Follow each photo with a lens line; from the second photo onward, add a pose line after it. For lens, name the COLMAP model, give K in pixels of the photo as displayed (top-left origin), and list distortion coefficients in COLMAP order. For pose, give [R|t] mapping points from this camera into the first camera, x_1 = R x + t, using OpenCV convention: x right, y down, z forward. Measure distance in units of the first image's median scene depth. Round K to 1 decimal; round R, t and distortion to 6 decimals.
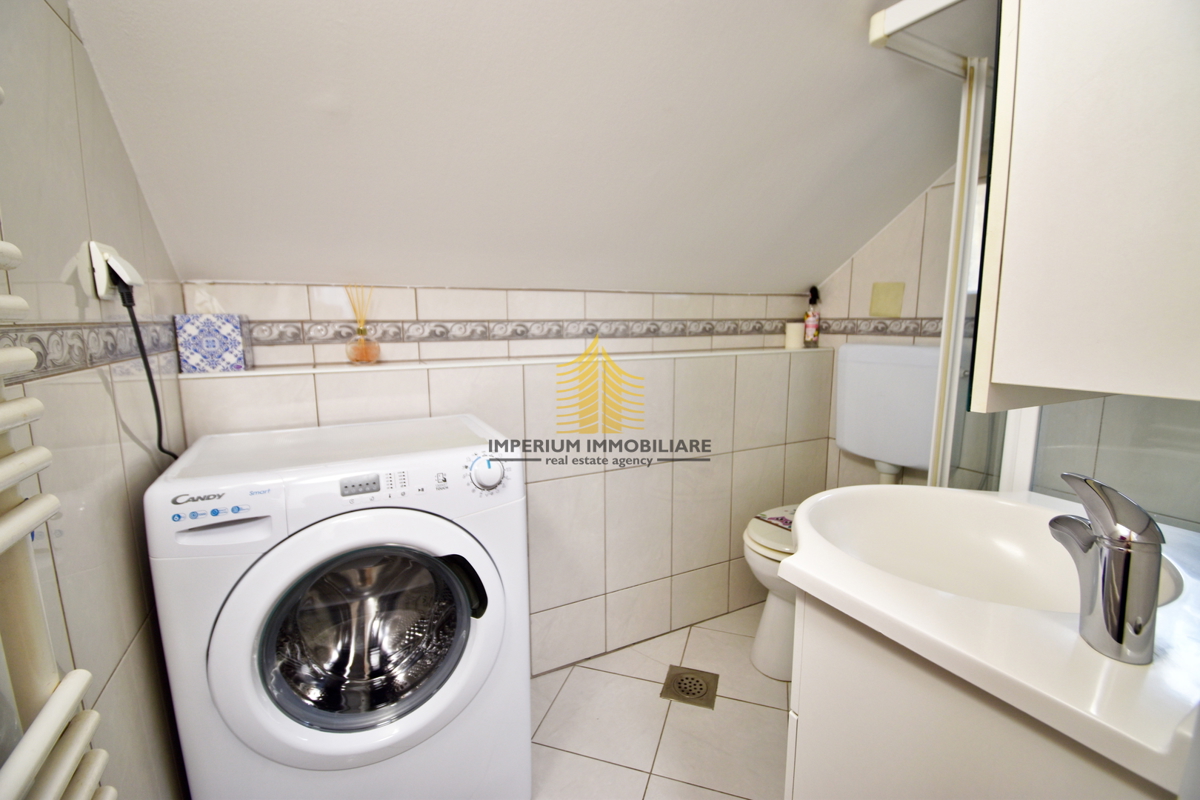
lens RADIAL K [[547.4, 0, 599.5], [0, 547.4, 403.3], [0, 0, 1]] dist [-0.002928, -0.009642]
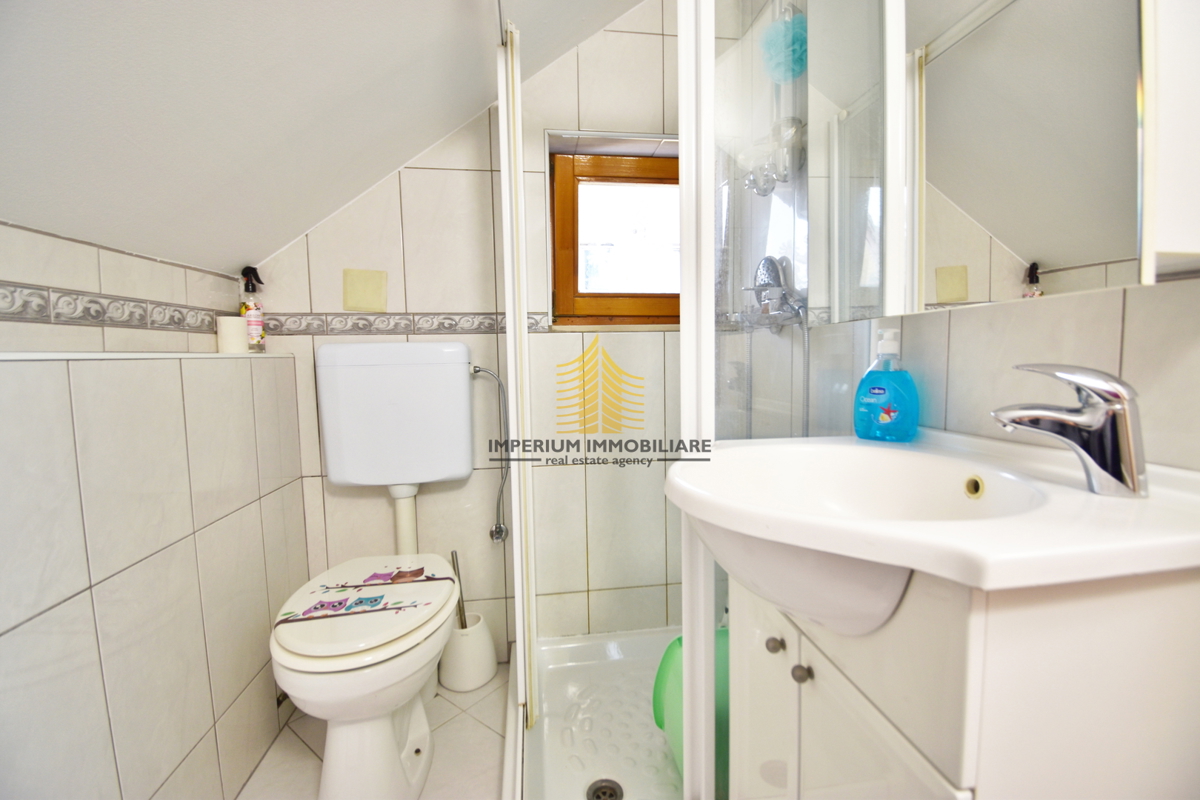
lens RADIAL K [[547.4, 0, 605.4], [0, 547.4, 401.2], [0, 0, 1]] dist [-0.002928, -0.009642]
pose [[0.323185, -0.072161, 0.943580, -0.131096], [0.157666, 0.987258, 0.021499, 0.011244], [-0.933109, 0.141823, 0.330445, 0.392393]]
